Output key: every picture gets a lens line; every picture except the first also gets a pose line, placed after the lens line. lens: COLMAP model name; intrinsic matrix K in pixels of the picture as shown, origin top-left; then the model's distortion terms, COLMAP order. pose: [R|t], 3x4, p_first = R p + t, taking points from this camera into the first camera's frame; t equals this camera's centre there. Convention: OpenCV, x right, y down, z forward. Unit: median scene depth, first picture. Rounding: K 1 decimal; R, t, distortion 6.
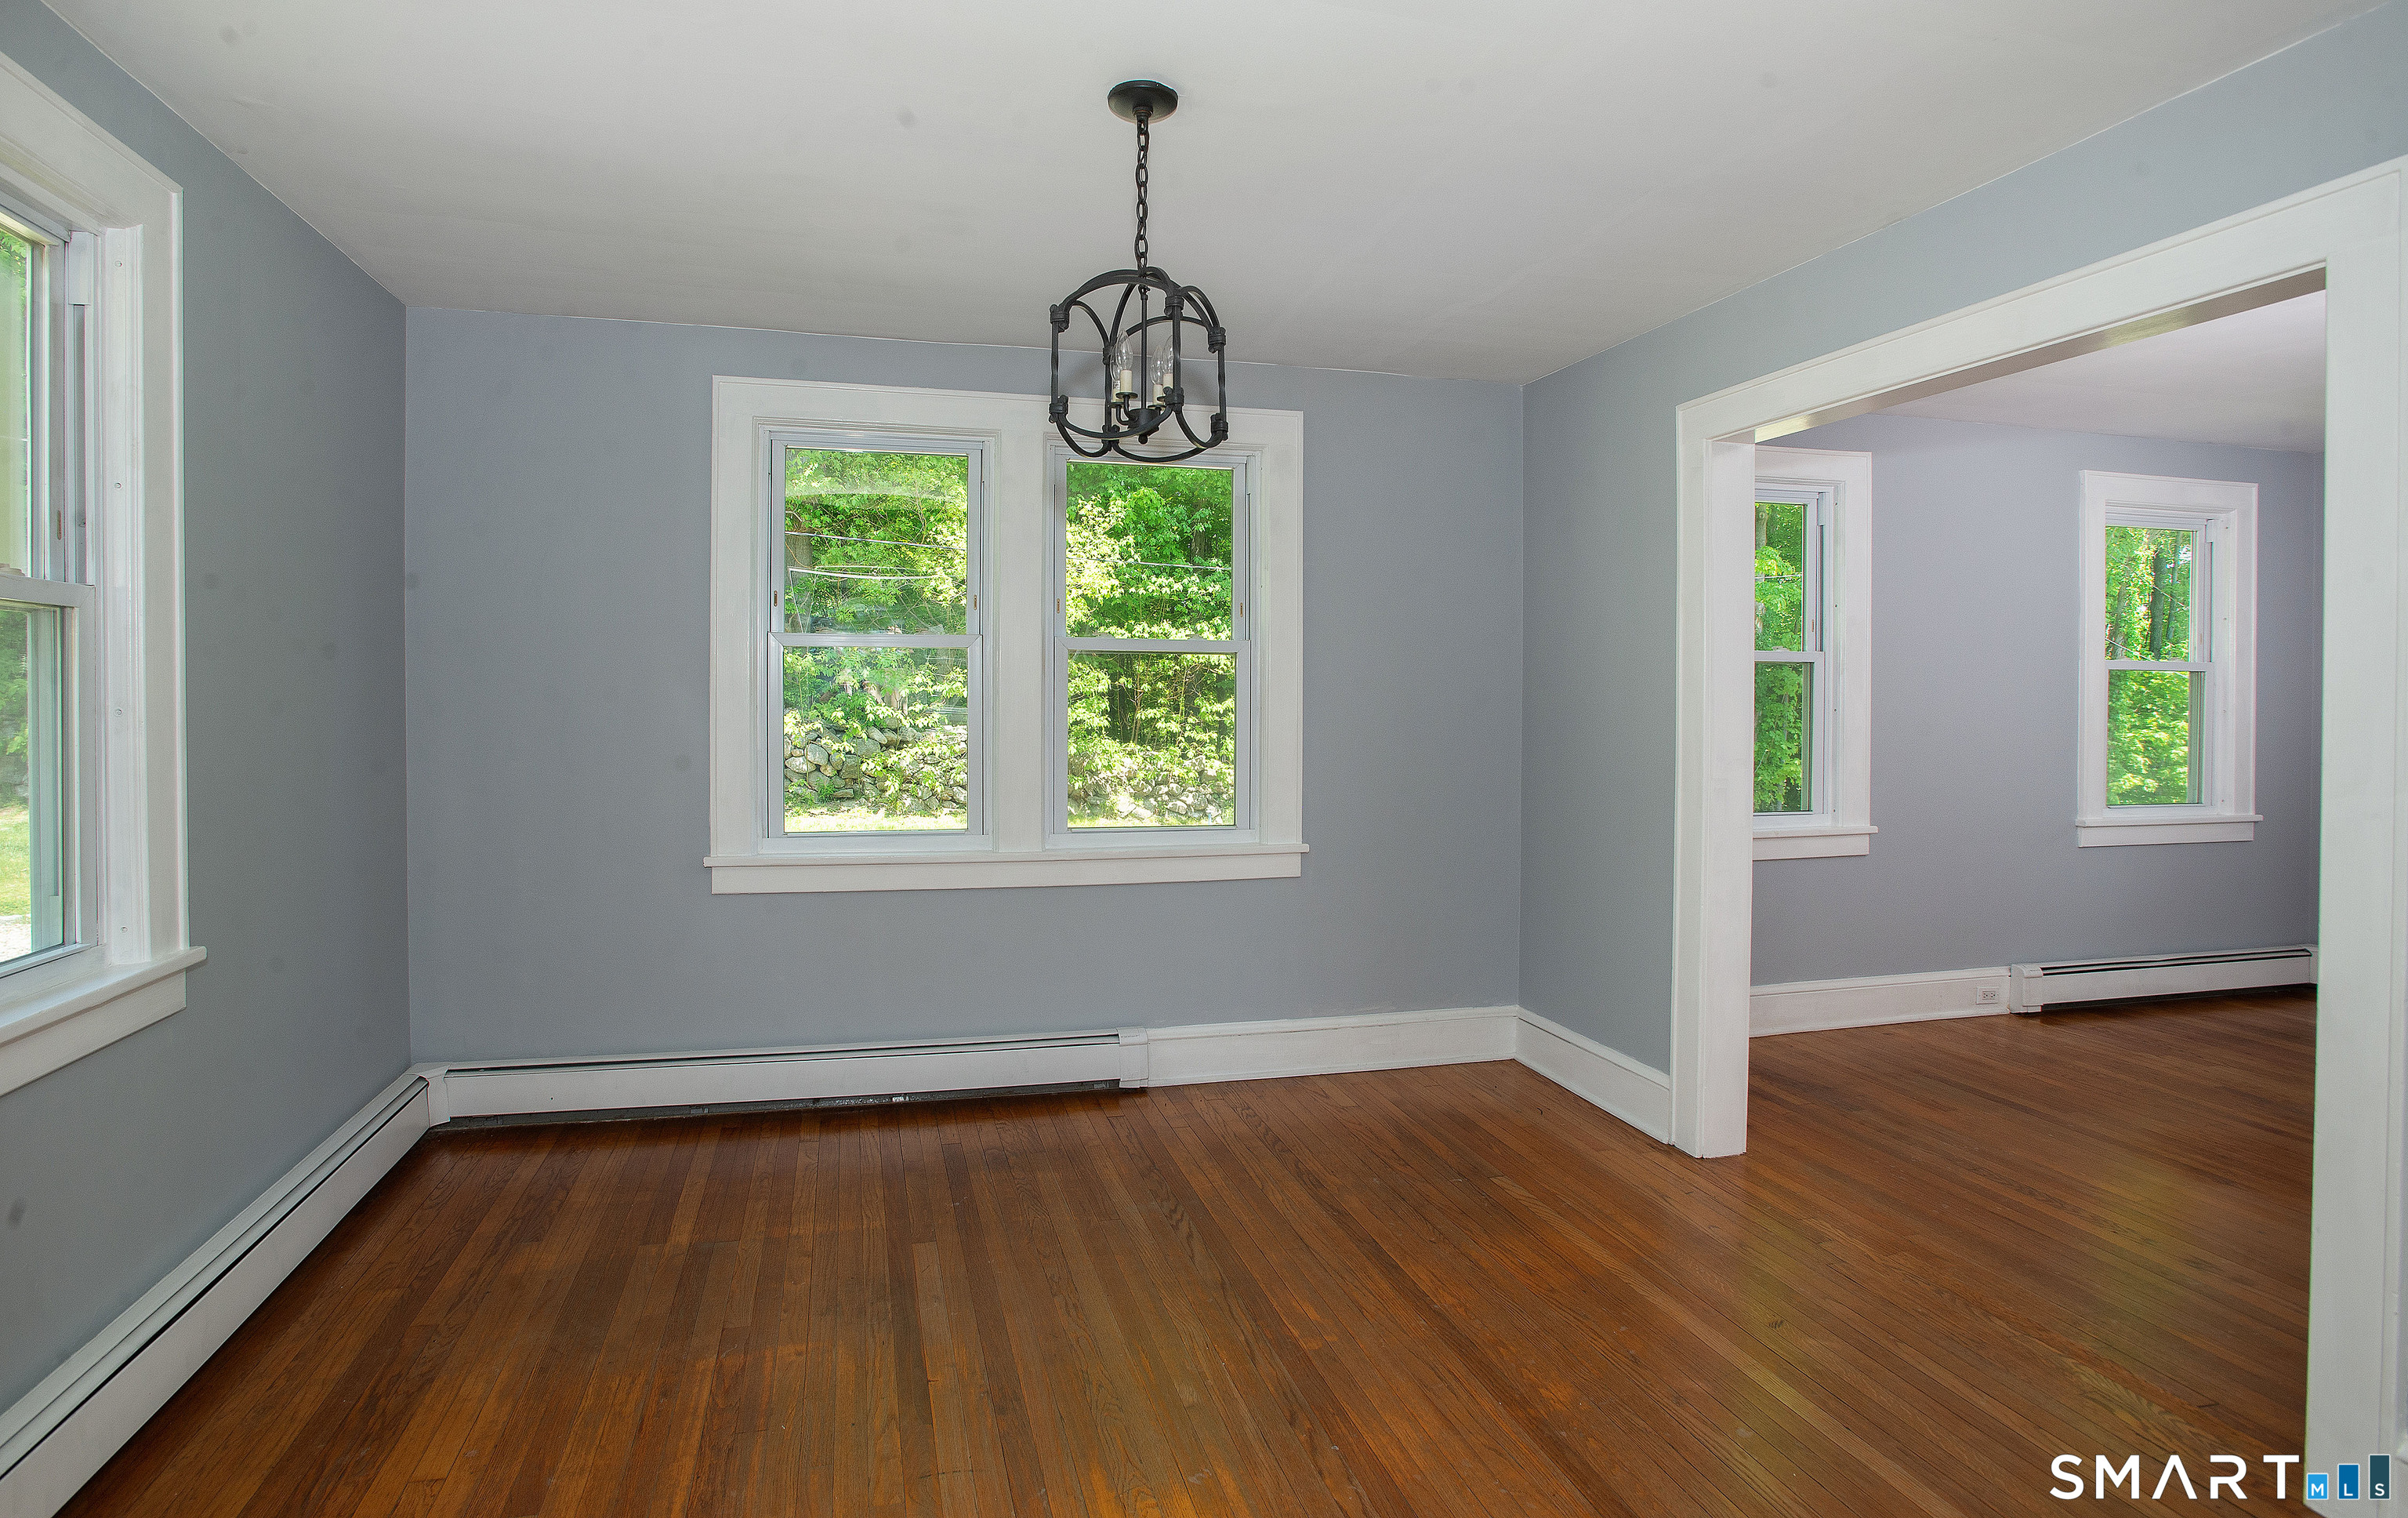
lens RADIAL K [[1253.4, 0, 1204.3], [0, 1253.4, 722.5], [0, 0, 1]] dist [-0.002610, -0.032824]
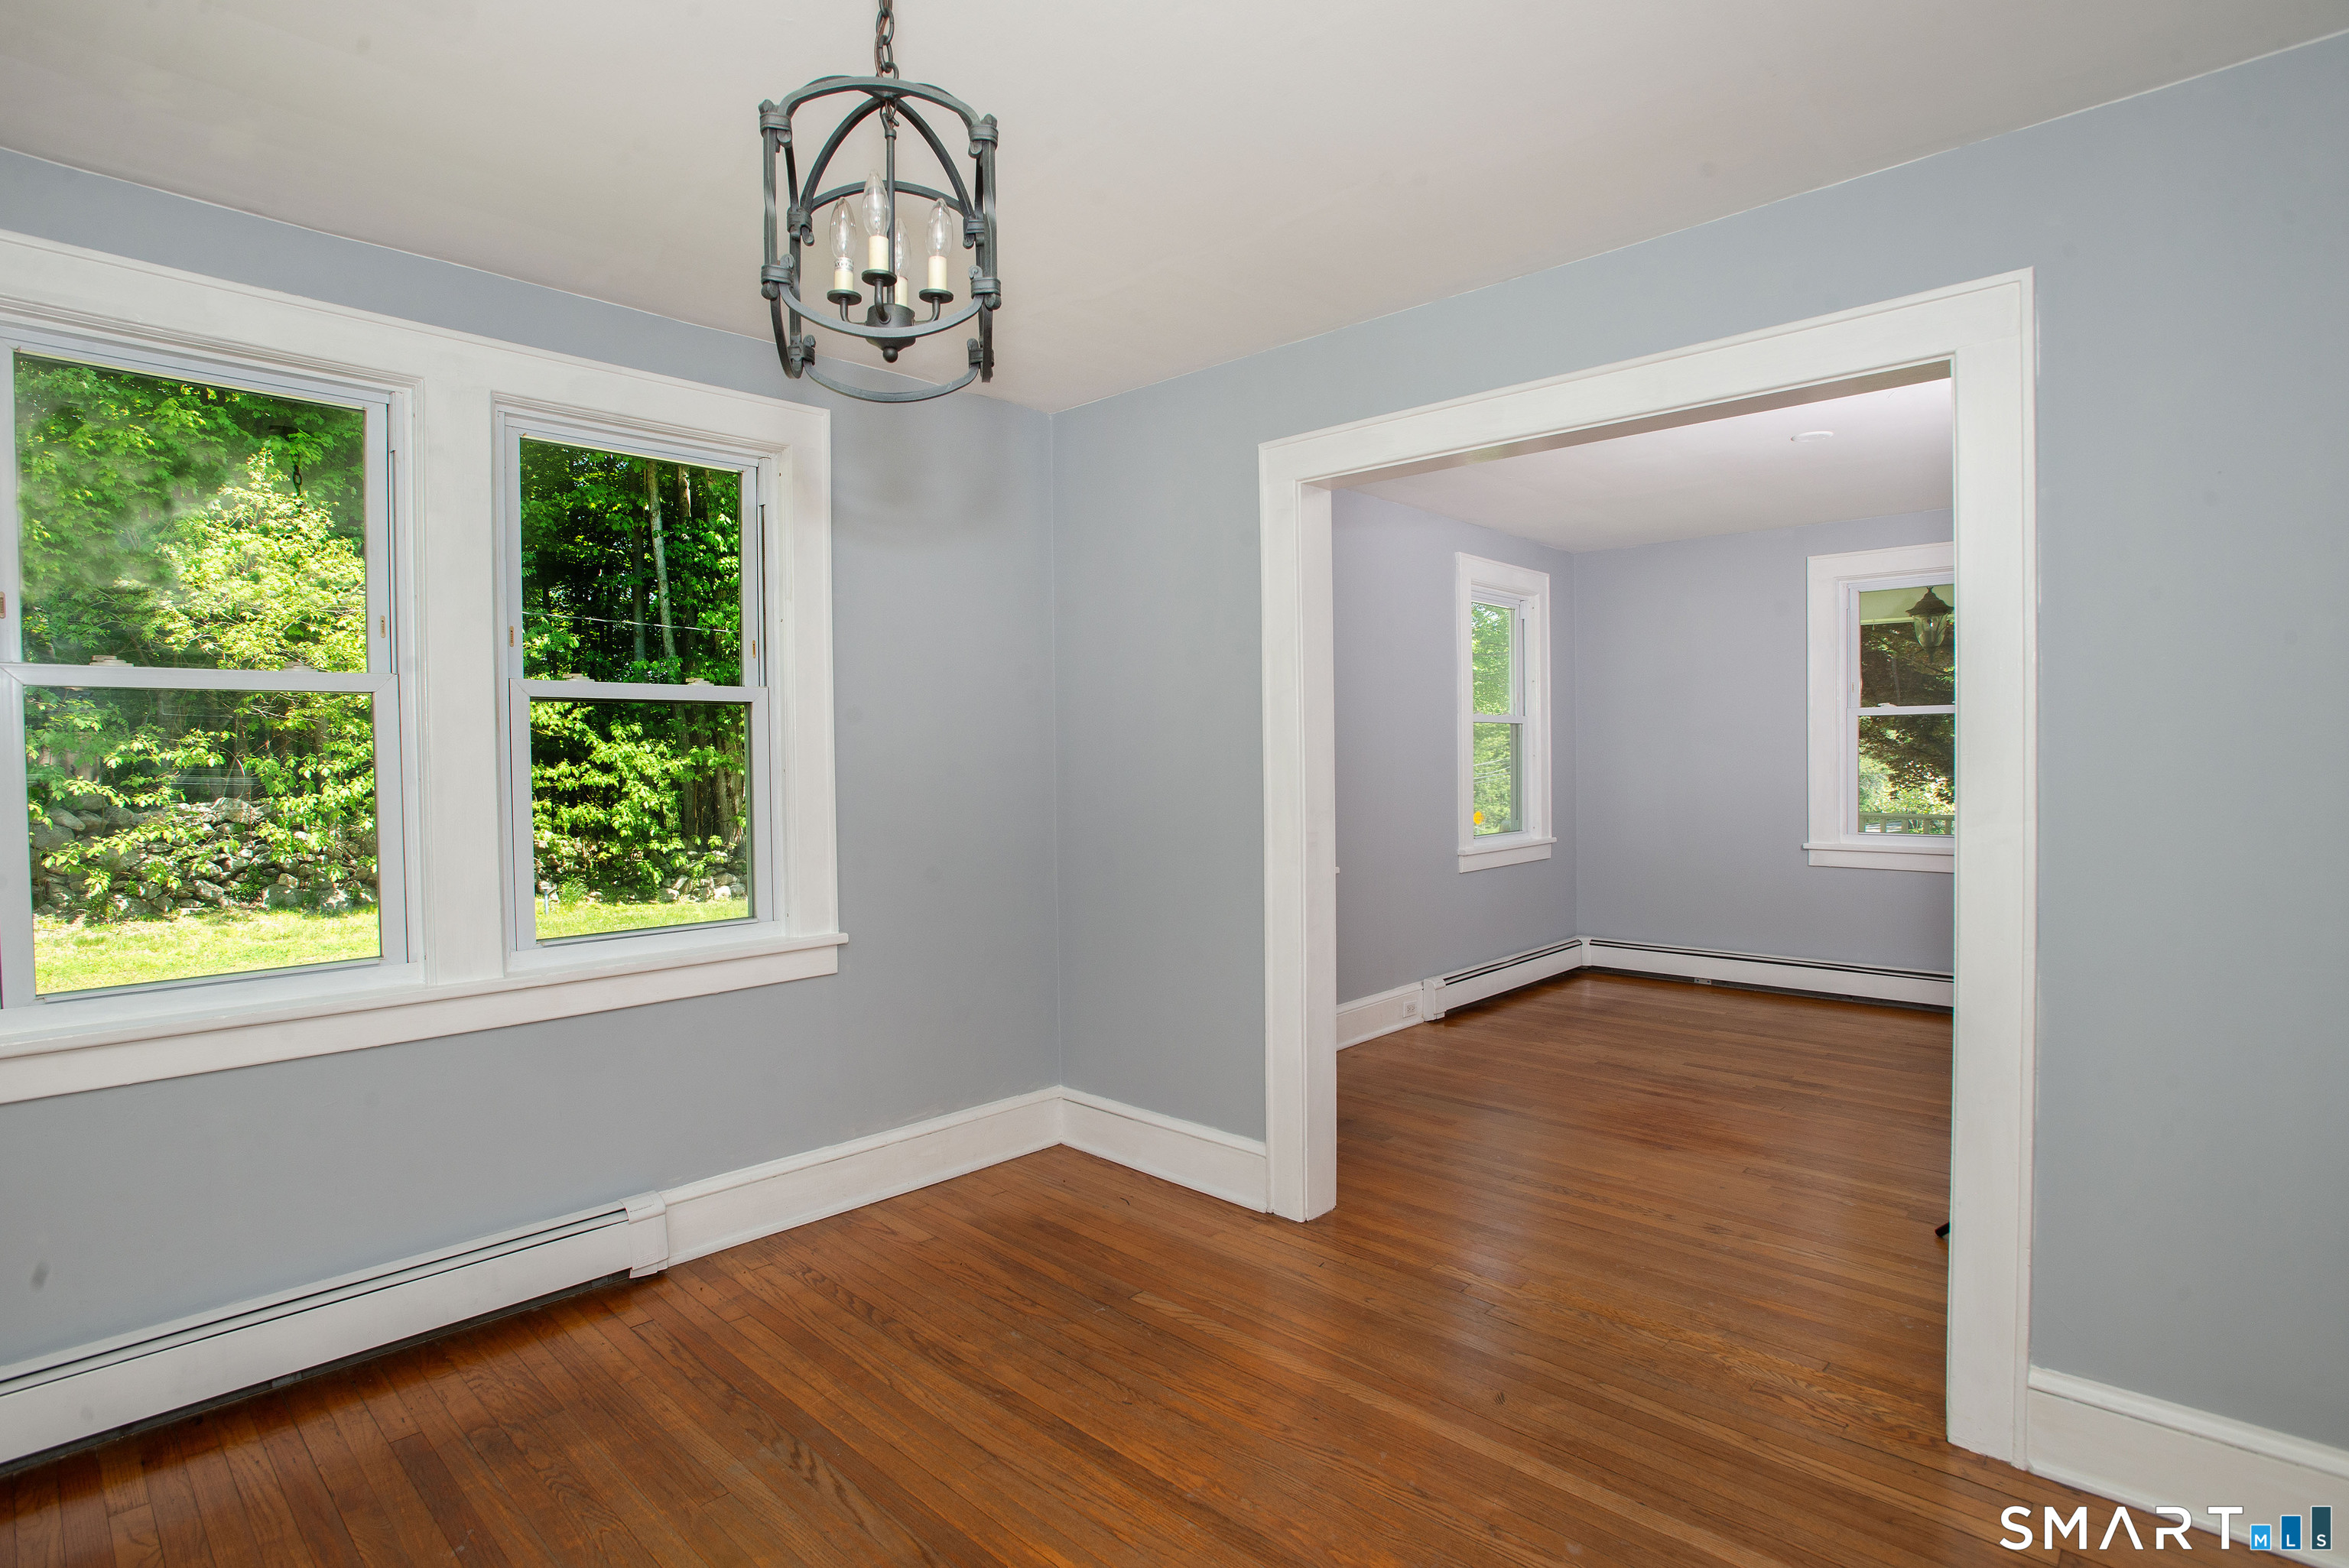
lens RADIAL K [[1187.0, 0, 1174.5], [0, 1187.0, 784.0], [0, 0, 1]] dist [-0.076319, 0.047615]
pose [[0.862284, -0.028101, 0.505645, -0.130325], [0.026036, 0.999599, 0.011153, -0.005531], [-0.505756, 0.003548, 0.862669, 0.232033]]
